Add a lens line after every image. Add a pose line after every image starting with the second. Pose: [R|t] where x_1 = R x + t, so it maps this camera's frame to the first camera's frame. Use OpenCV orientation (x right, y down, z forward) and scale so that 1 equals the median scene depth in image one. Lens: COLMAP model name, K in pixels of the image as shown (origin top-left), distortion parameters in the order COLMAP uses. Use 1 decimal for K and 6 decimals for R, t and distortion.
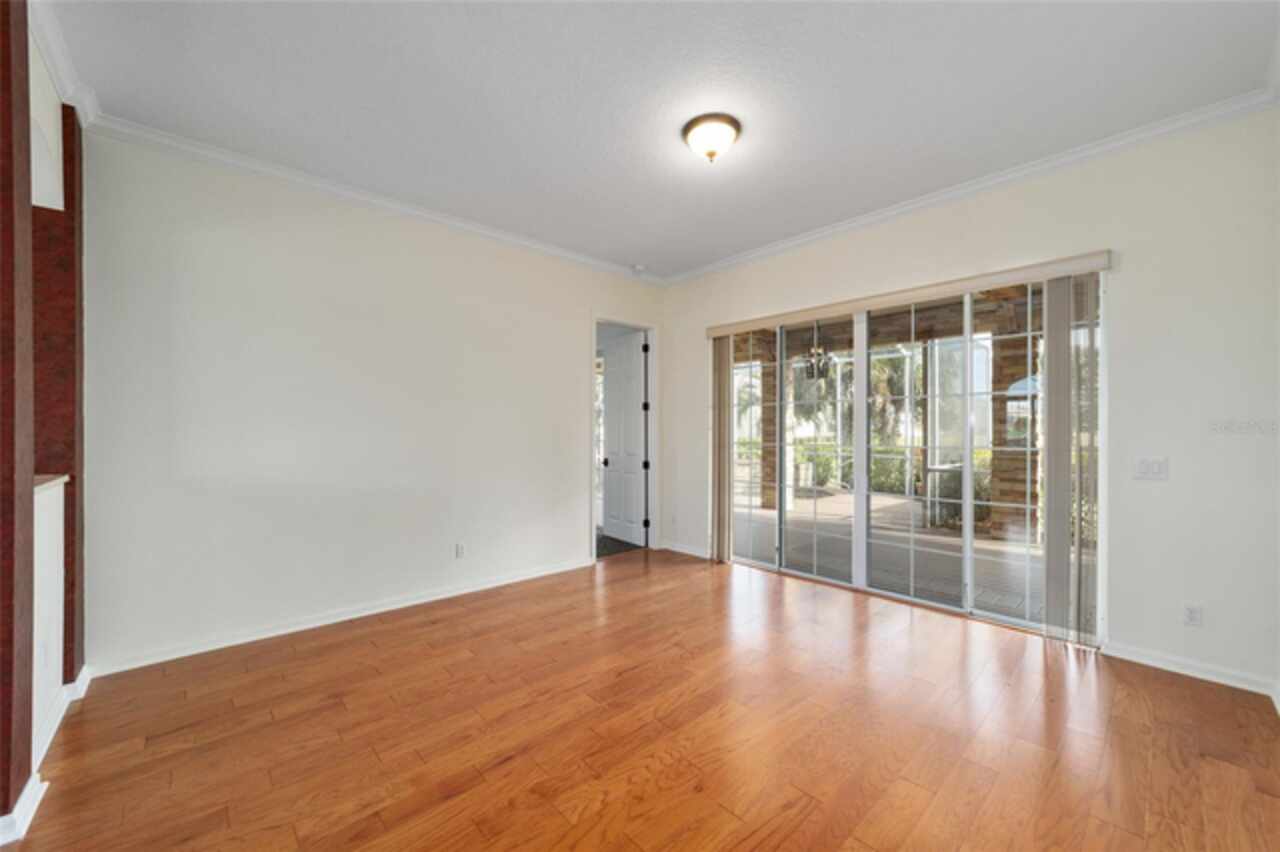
lens RADIAL K [[487.5, 0, 634.0], [0, 487.5, 427.6], [0, 0, 1]] dist [-0.012057, 0.000187]
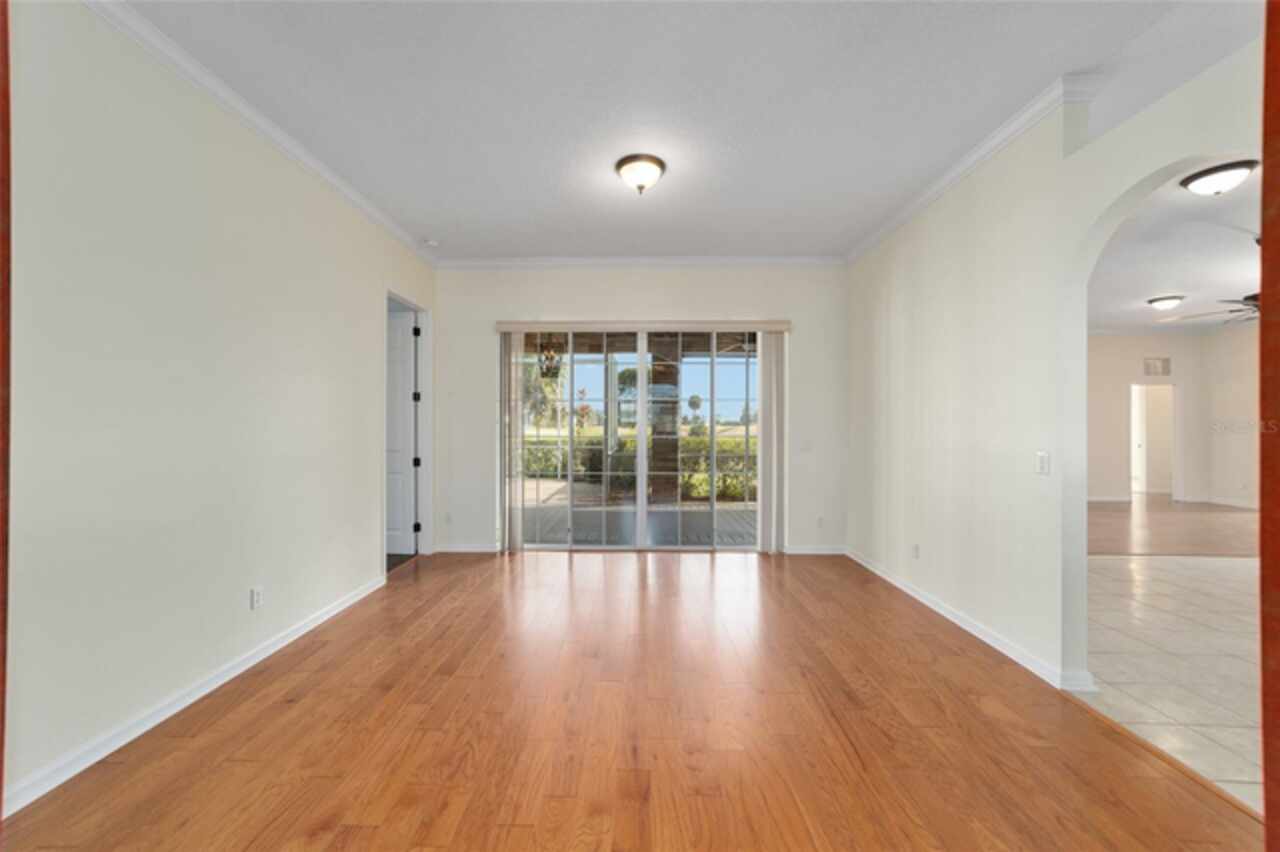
lens RADIAL K [[475.5, 0, 640.0], [0, 475.5, 426.0], [0, 0, 1]] dist [-0.012424, 0.000221]
pose [[0.692691, -0.002874, 0.721228, -0.355492], [-0.006308, 0.999930, 0.010043, -0.001917], [-0.721207, -0.011506, 0.692625, 0.114345]]
